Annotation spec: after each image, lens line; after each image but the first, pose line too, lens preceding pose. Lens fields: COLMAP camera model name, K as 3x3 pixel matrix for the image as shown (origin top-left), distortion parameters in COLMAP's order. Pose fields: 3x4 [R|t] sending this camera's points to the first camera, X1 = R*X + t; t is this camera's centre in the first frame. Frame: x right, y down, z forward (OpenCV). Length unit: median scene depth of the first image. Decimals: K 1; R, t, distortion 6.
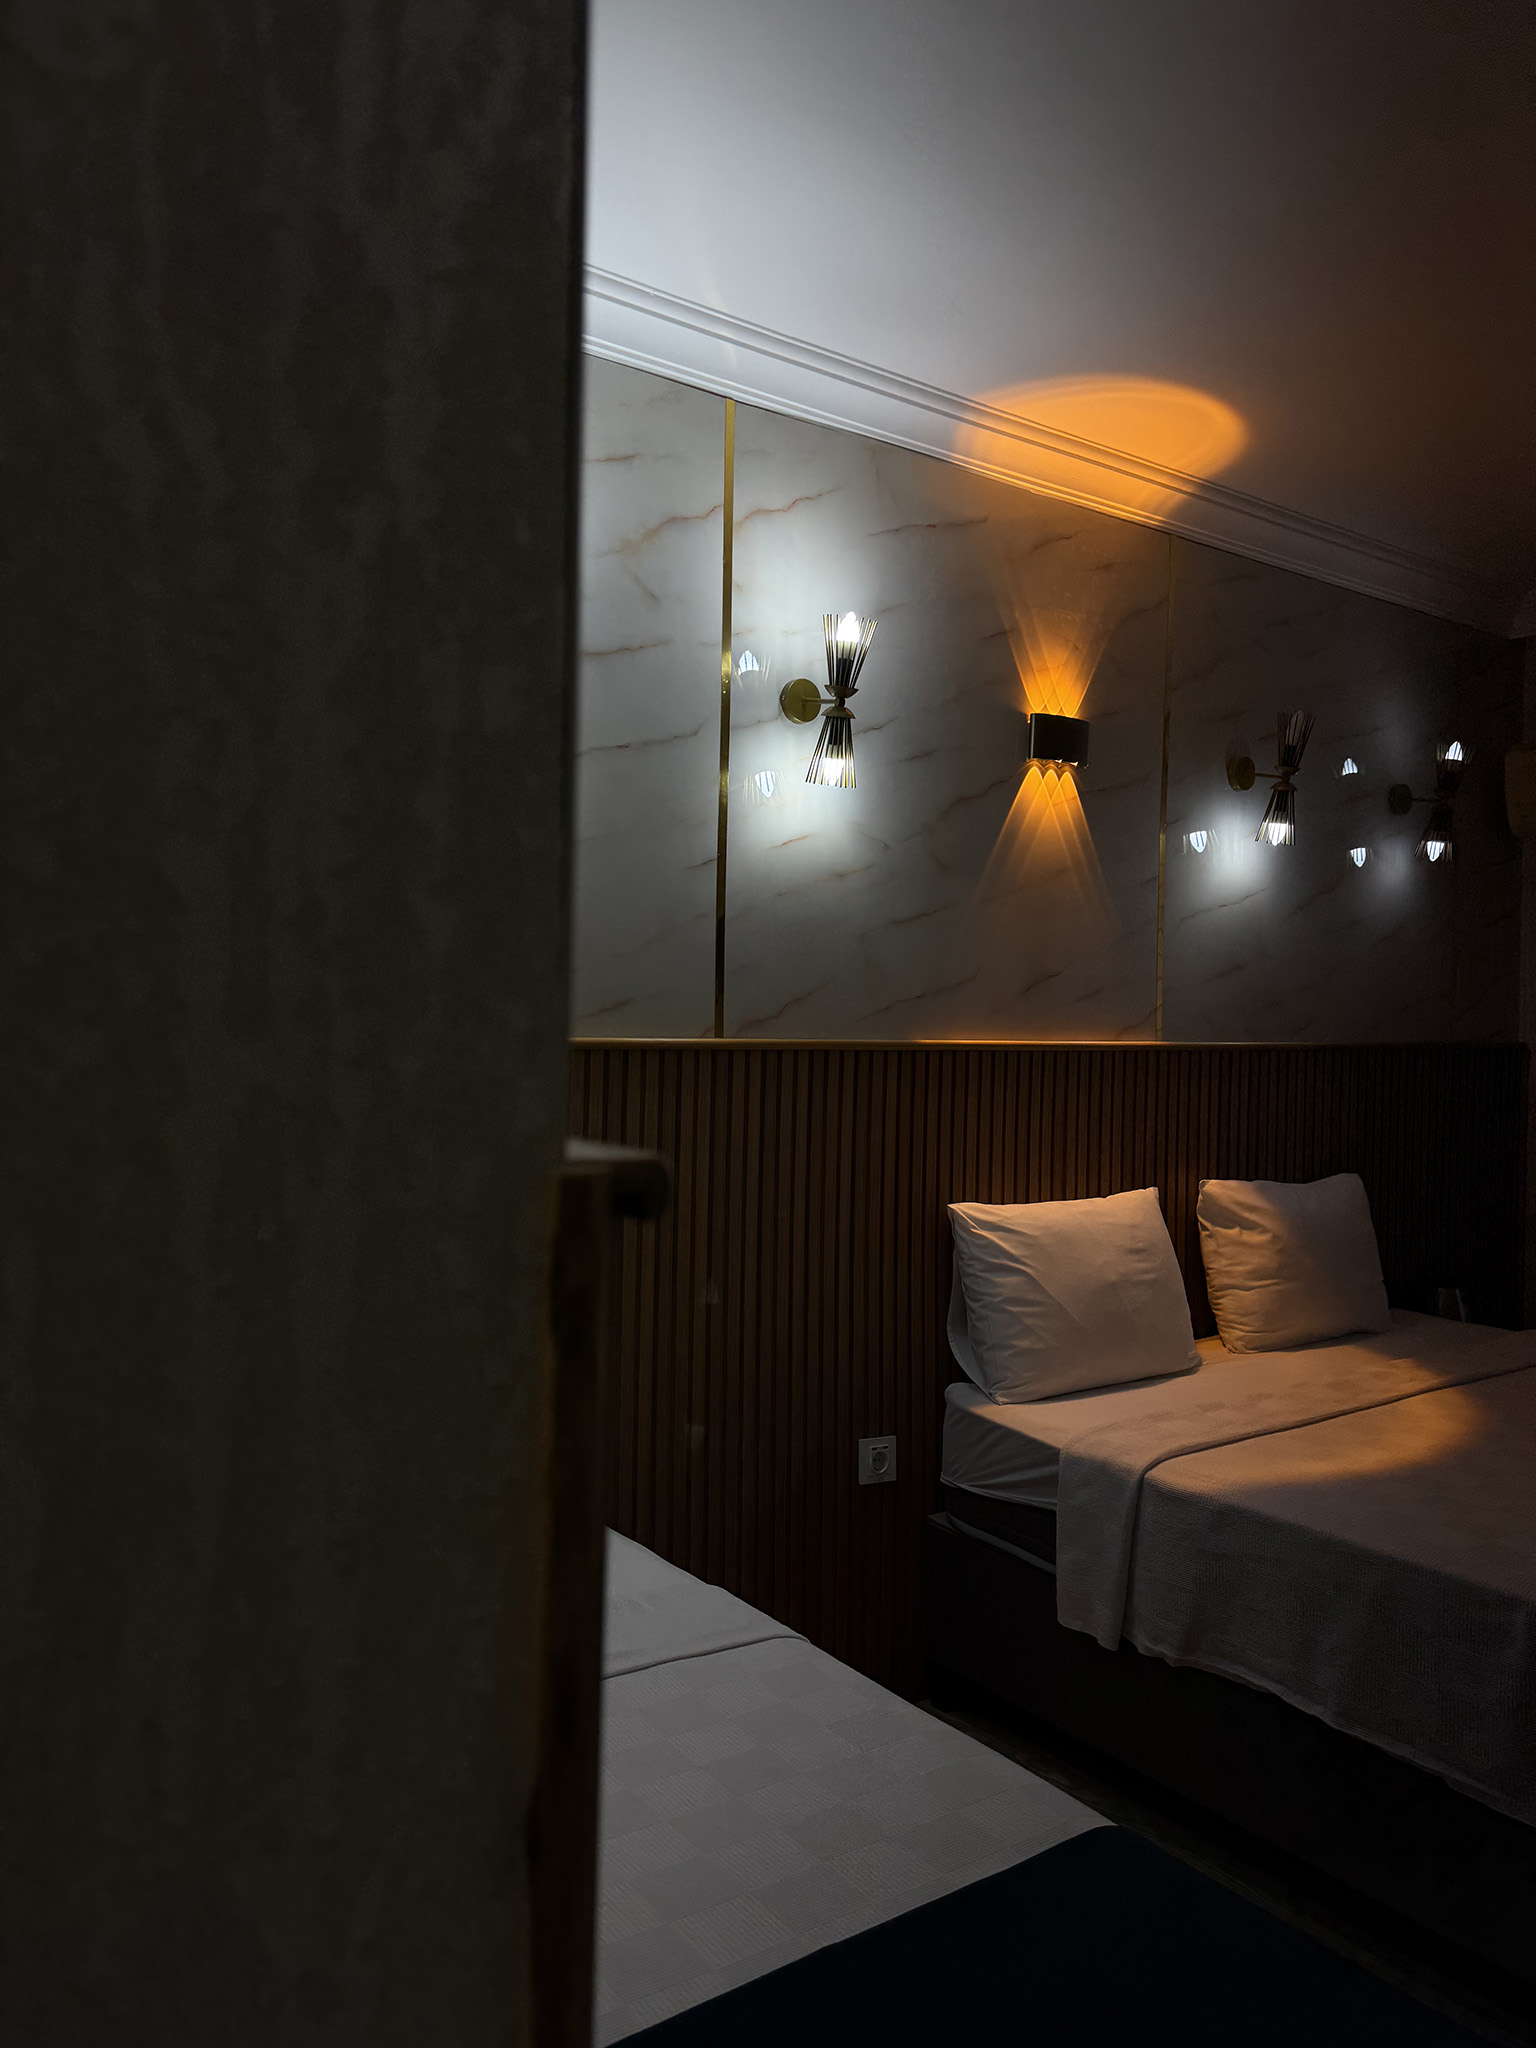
lens RADIAL K [[1412.5, 0, 773.5], [0, 1412.5, 1019.2], [0, 0, 1]] dist [0.124211, -0.202627]
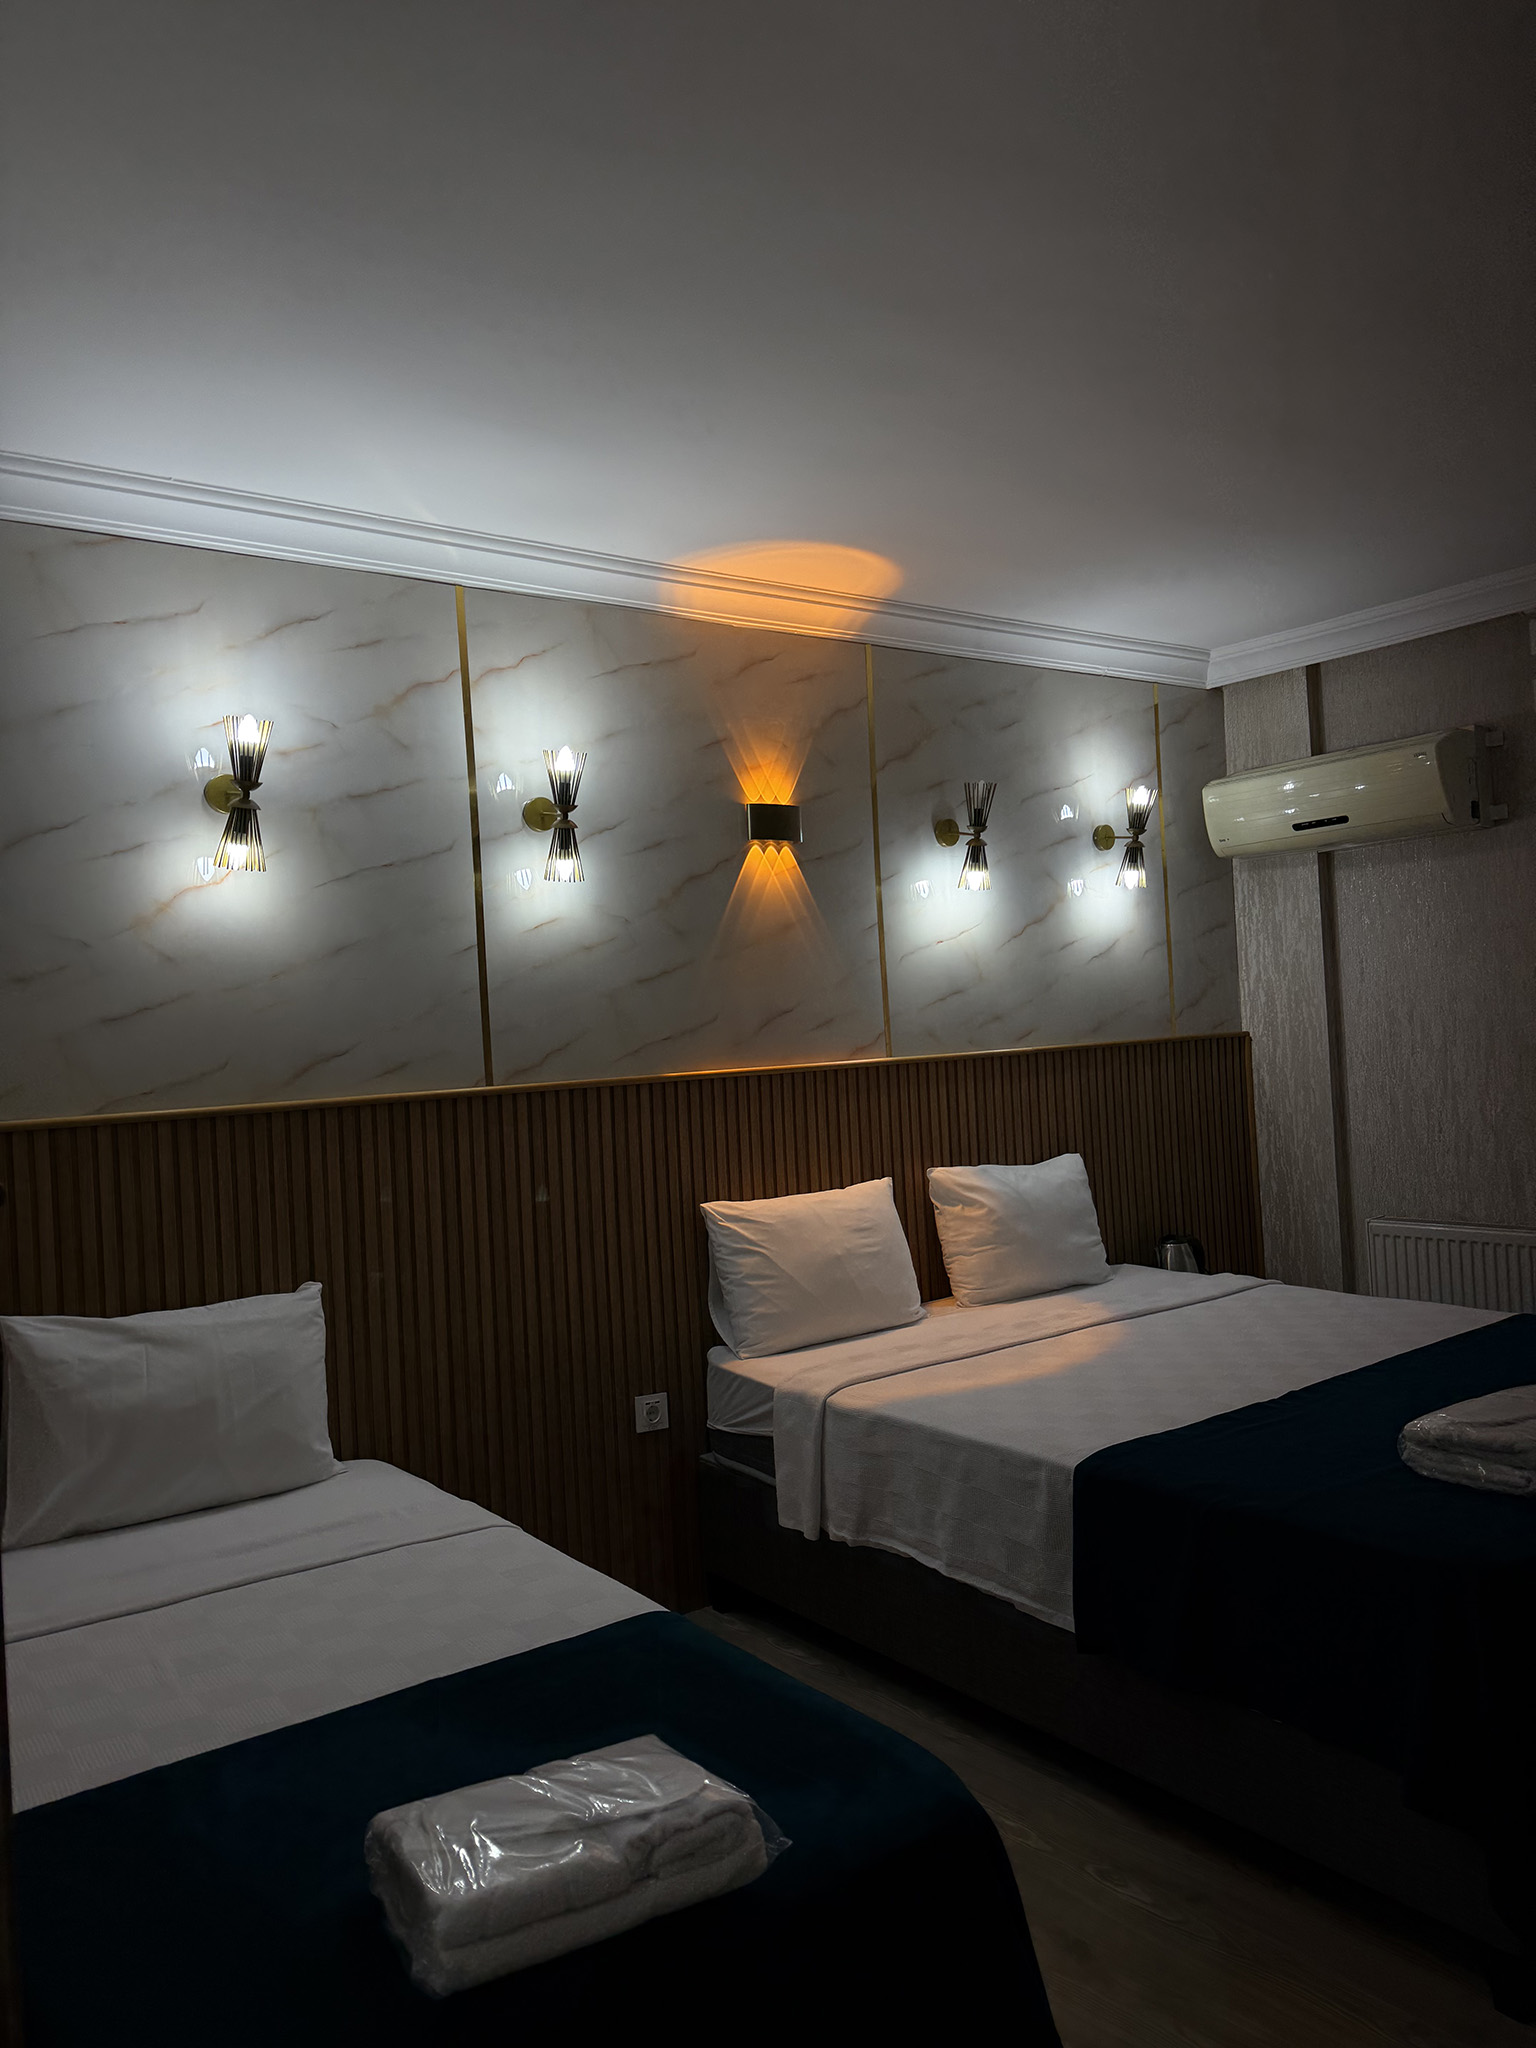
lens RADIAL K [[1412.5, 0, 773.5], [0, 1412.5, 1019.2], [0, 0, 1]] dist [0.124211, -0.202627]
pose [[0.997323, -0.073112, 0.000902, 0.201308], [0.073117, 0.997248, -0.012288, -0.011046], [-0.000001, 0.012321, 0.999924, -0.247360]]
